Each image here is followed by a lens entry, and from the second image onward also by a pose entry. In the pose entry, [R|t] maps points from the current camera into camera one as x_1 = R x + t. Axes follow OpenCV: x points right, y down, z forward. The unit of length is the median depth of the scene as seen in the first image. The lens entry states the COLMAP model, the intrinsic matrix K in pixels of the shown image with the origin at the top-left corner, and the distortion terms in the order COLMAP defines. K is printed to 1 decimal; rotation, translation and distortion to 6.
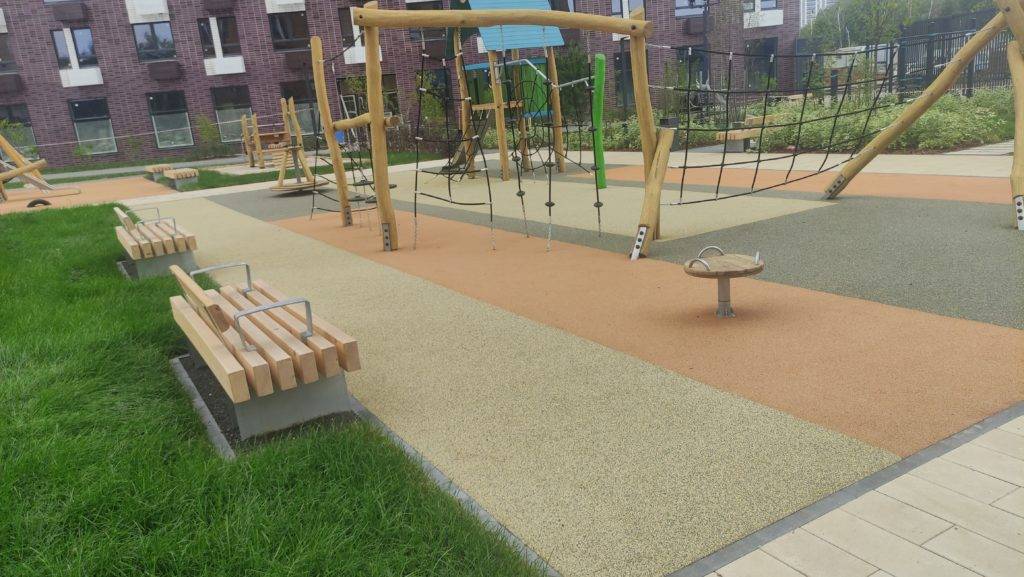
lens RADIAL K [[764.8, 0, 535.9], [0, 764.8, 313.7], [0, 0, 1]] dist [0.040617, -0.048945]
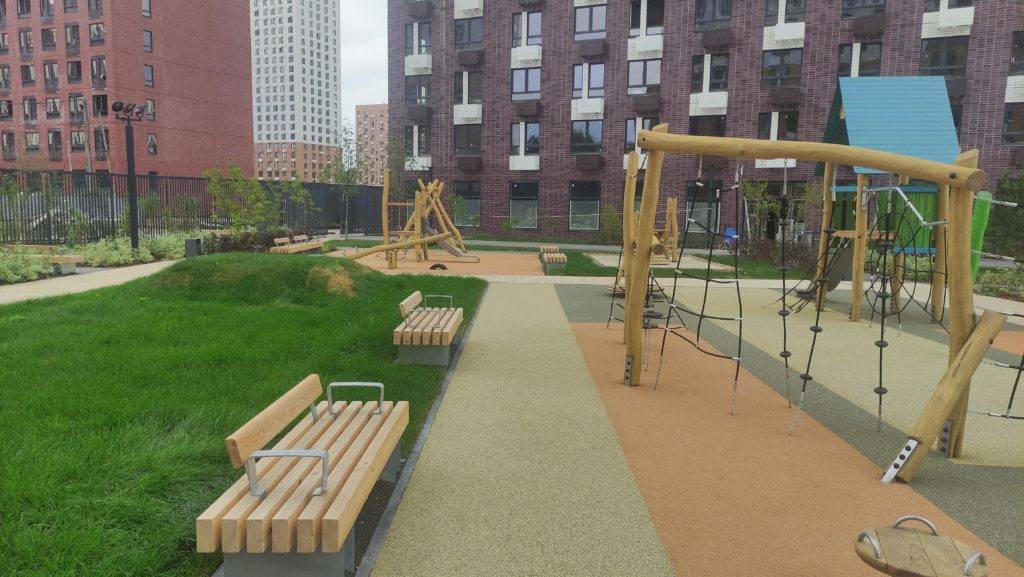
lens RADIAL K [[773.1, 0, 512.1], [0, 773.1, 300.6], [0, 0, 1]] dist [0.058260, -0.076534]
pose [[0.831941, 0.164916, -0.529789, 0.103766], [-0.233165, 0.970322, -0.064097, -0.056494], [0.503496, 0.176854, 0.845704, 0.087381]]
